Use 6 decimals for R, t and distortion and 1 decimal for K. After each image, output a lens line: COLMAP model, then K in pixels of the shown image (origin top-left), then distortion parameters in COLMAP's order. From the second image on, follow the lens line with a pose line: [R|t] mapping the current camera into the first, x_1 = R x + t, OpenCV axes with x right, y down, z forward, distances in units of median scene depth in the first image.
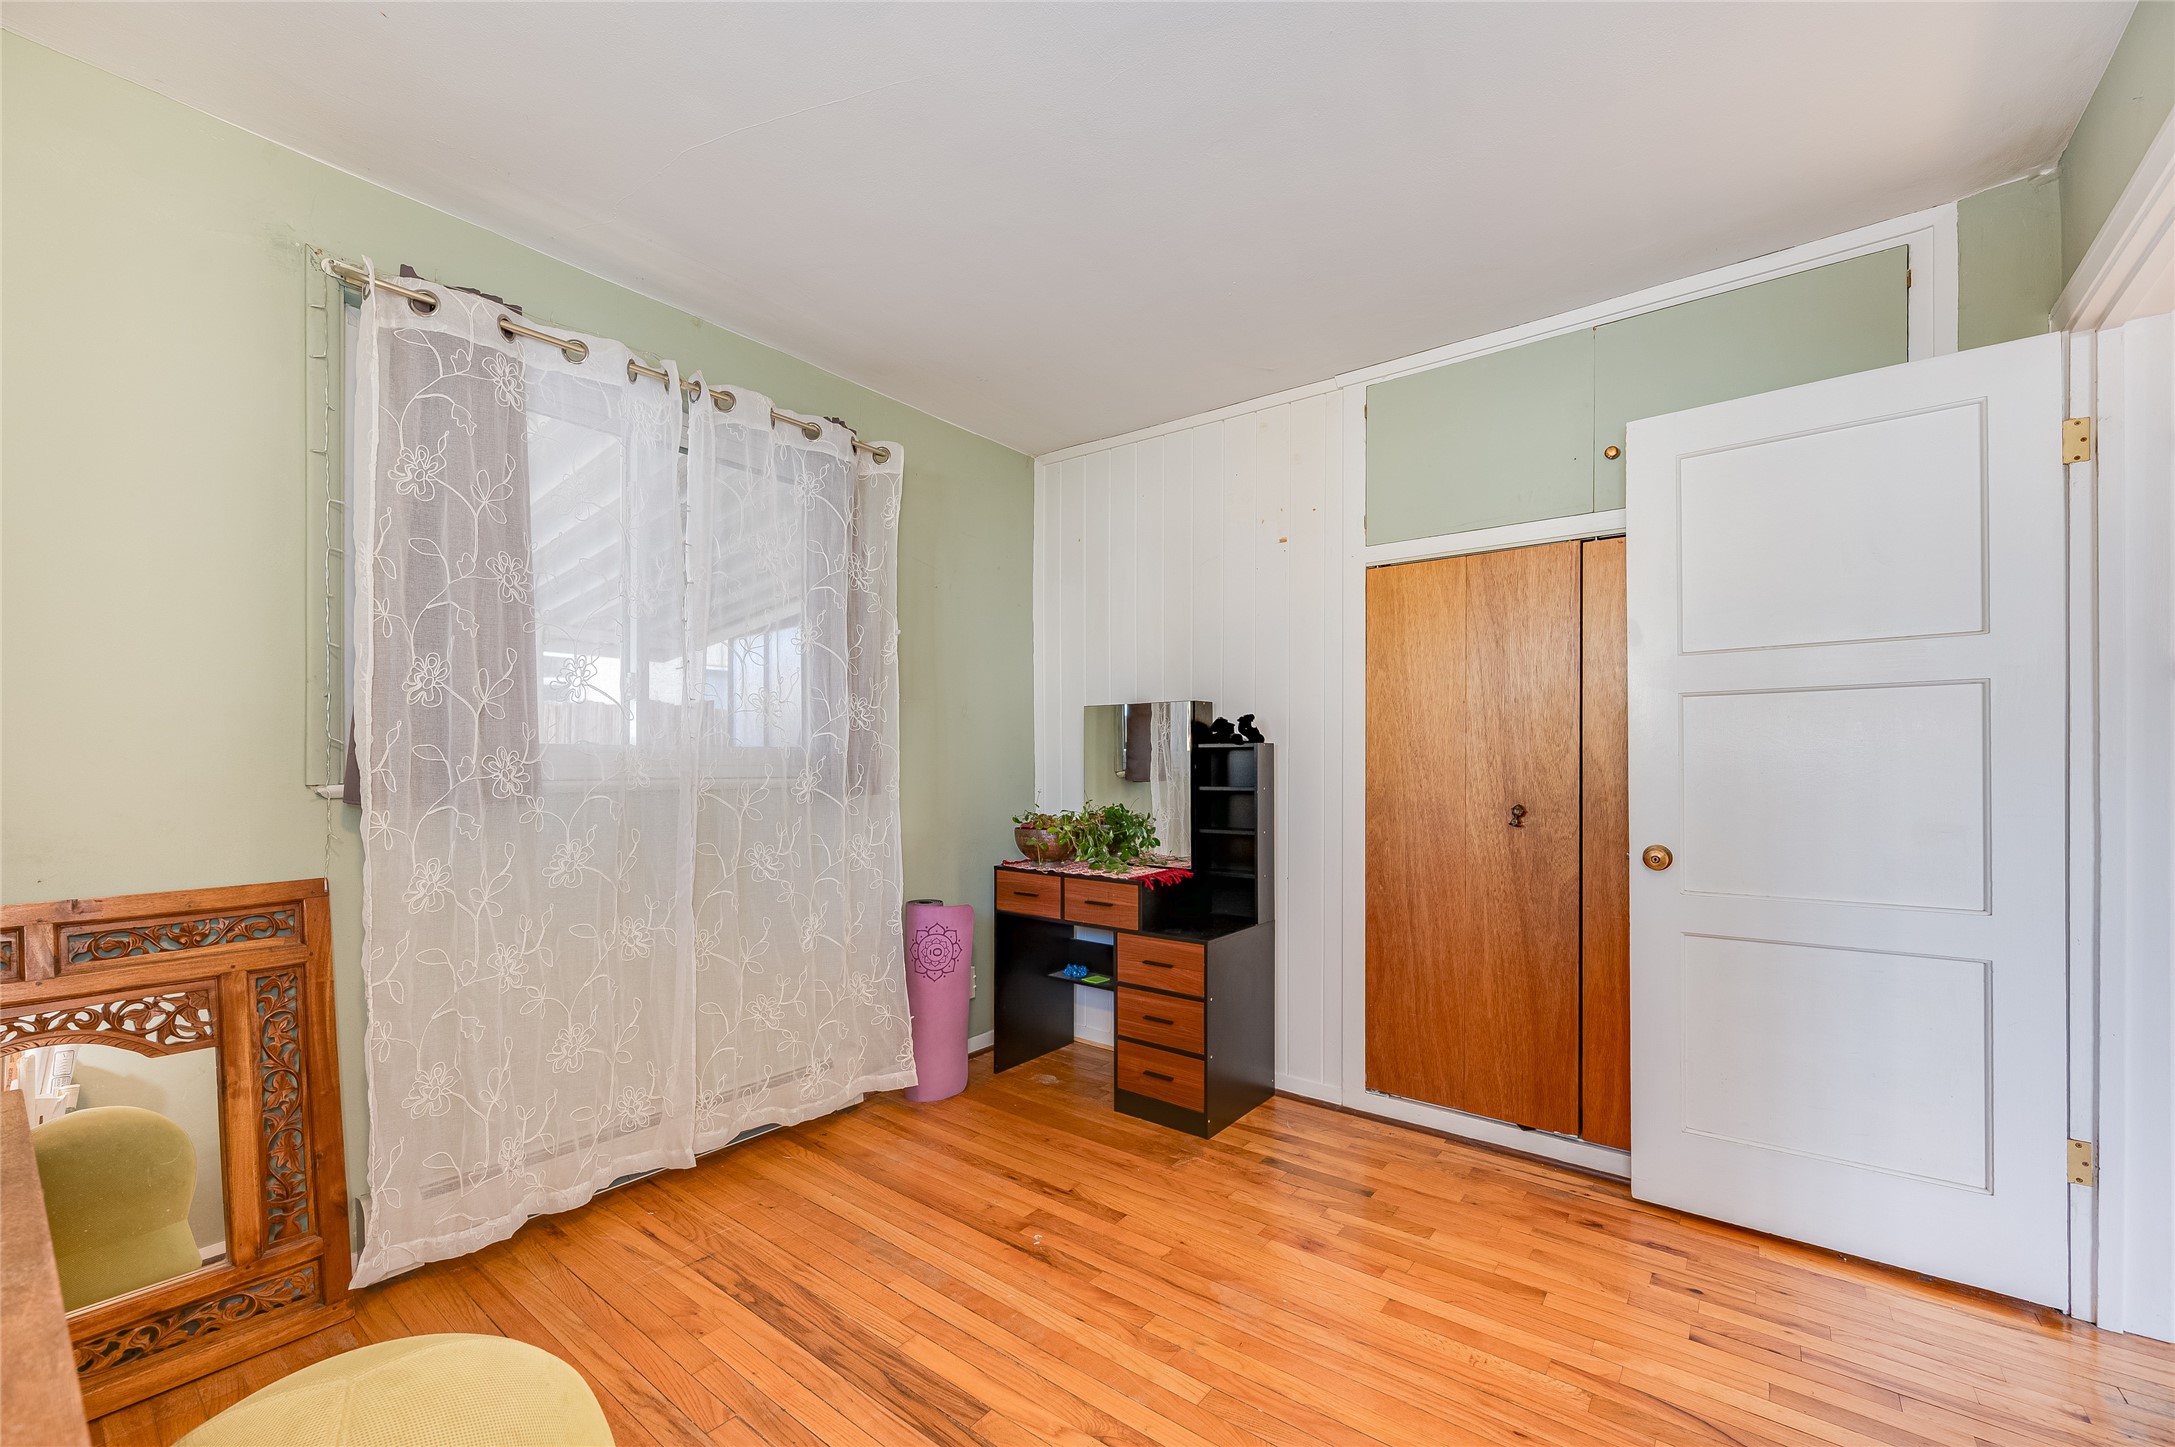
lens RADIAL K [[871.9, 0, 1103.0], [0, 871.9, 759.7], [0, 0, 1]] dist [0.002813, 0.000158]
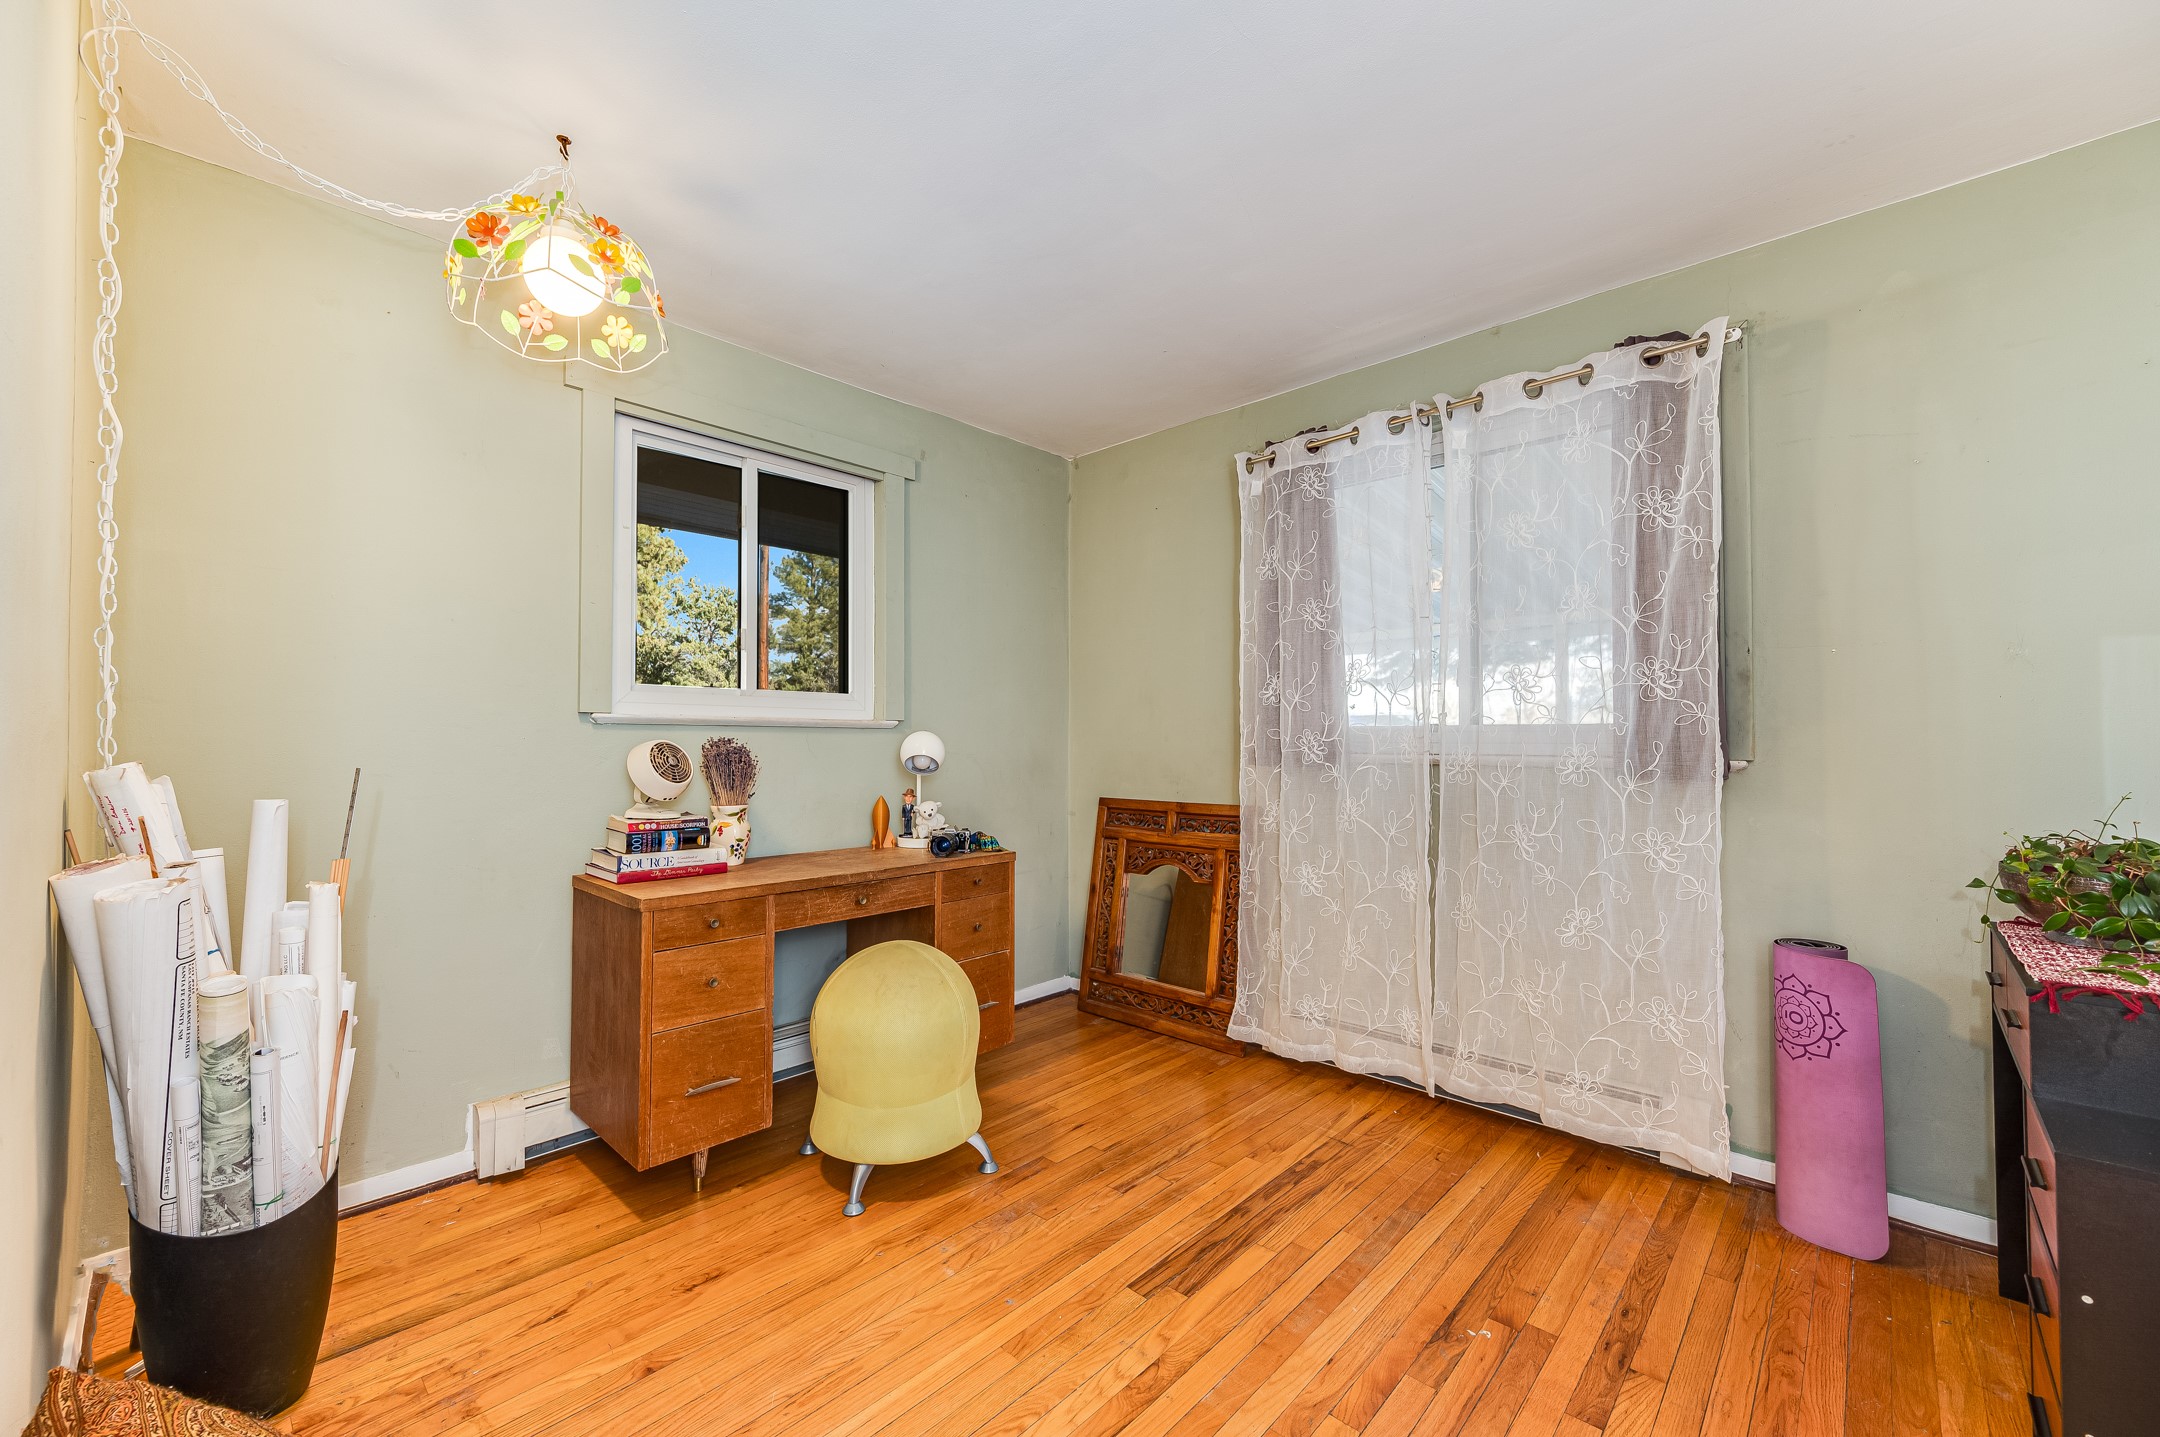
lens RADIAL K [[871.3, 0, 1079.6], [0, 871.3, 724.3], [0, 0, 1]] dist [-0.001809, 0.000374]
pose [[-0.104376, -0.020713, -0.994322, 0.795800], [-0.000577, 0.999784, -0.020766, 0.007154], [0.994538, -0.001594, -0.104365, 0.741912]]
